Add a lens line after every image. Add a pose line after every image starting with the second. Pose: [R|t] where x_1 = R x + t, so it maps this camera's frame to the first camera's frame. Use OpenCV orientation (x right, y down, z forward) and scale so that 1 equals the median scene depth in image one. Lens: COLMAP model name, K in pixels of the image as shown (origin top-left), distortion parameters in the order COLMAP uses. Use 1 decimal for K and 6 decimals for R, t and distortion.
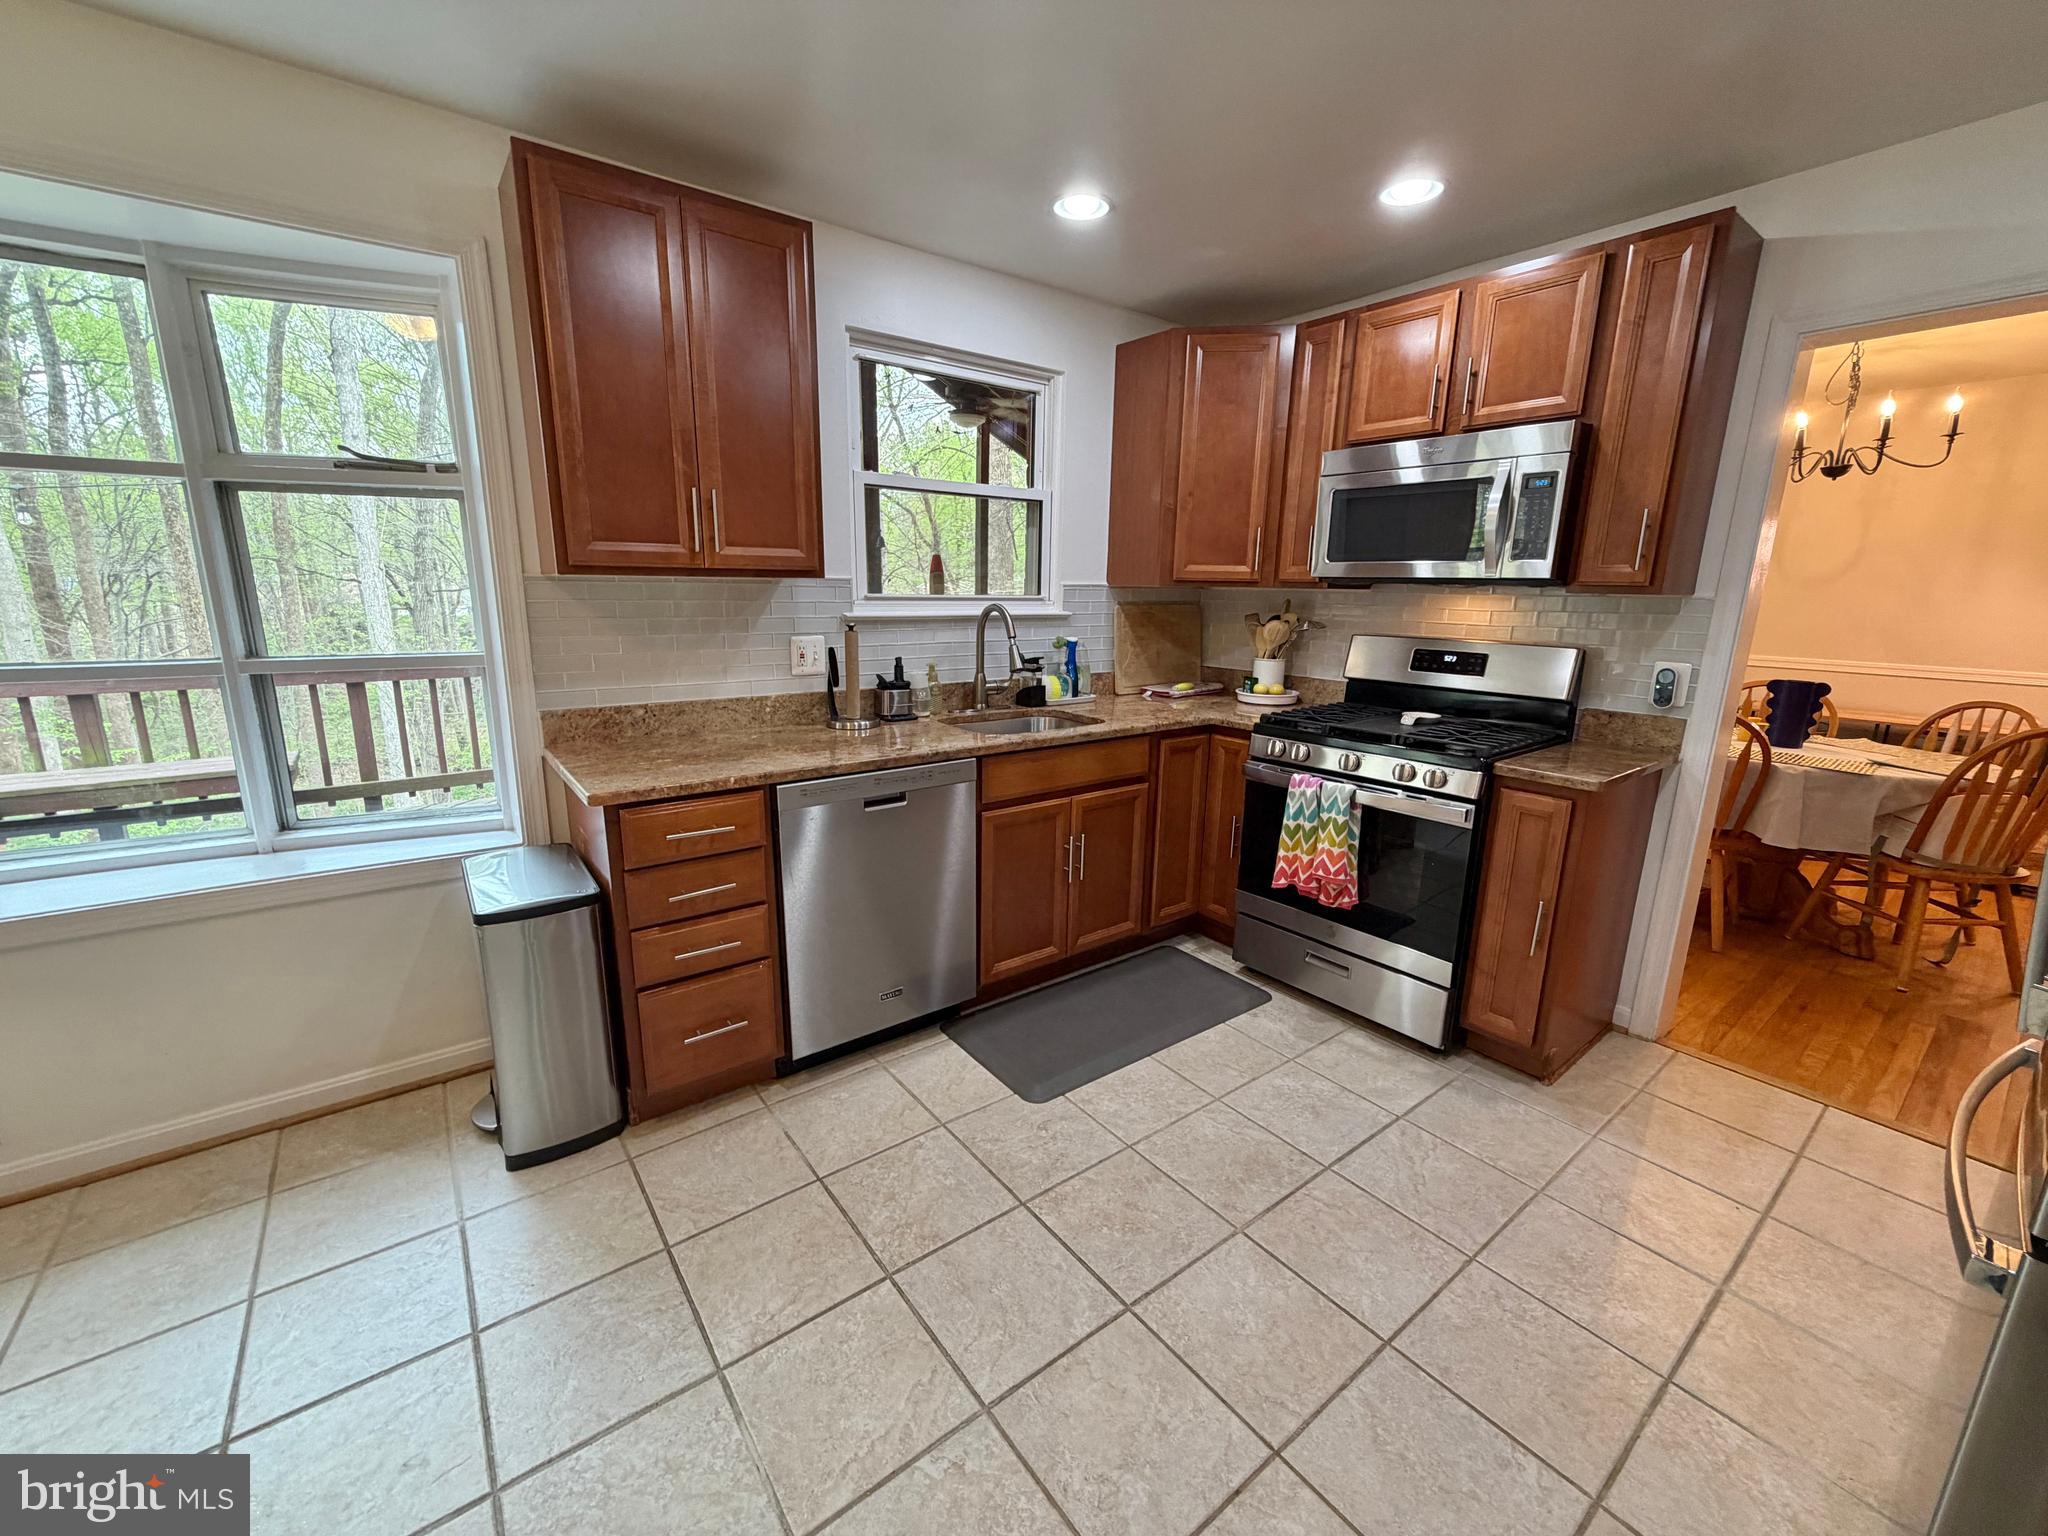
lens RADIAL K [[815.7, 0, 1015.2], [0, 815.7, 768.6], [0, 0, 1]] dist [0.013263, -0.000215]
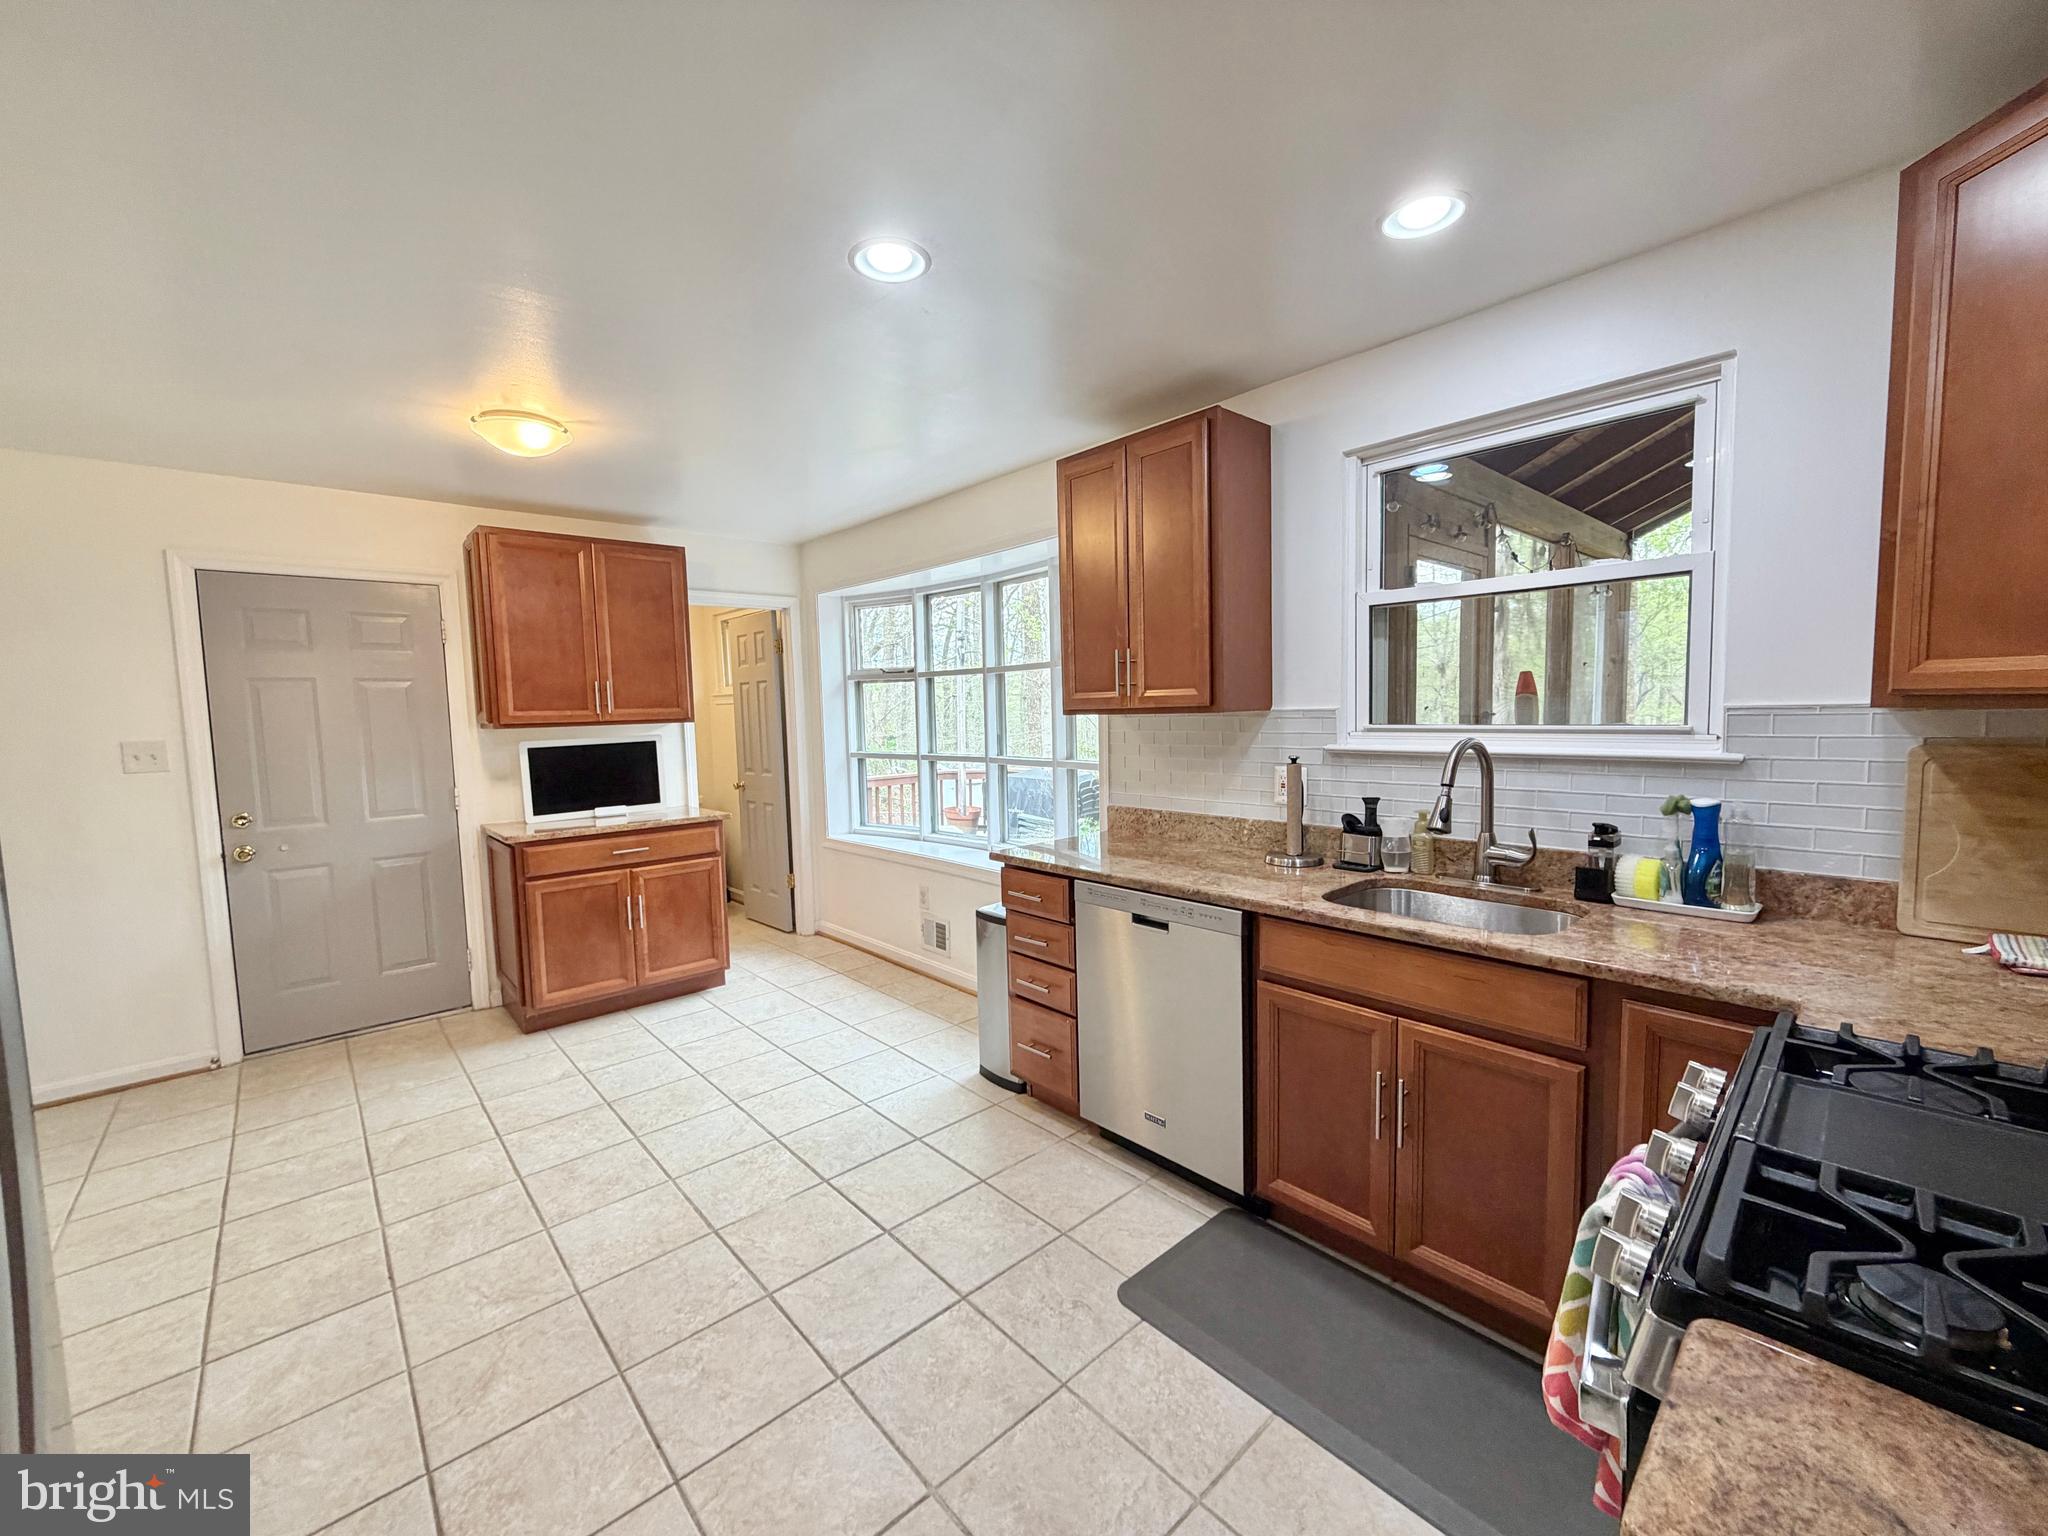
lens RADIAL K [[815.7, 0, 1015.2], [0, 815.7, 768.6], [0, 0, 1]] dist [0.013263, -0.000215]
pose [[0.086070, 0.058409, -0.994575, 0.794085], [-0.195034, 0.979953, 0.040672, -0.150327], [0.977013, 0.190476, 0.095736, 0.642788]]
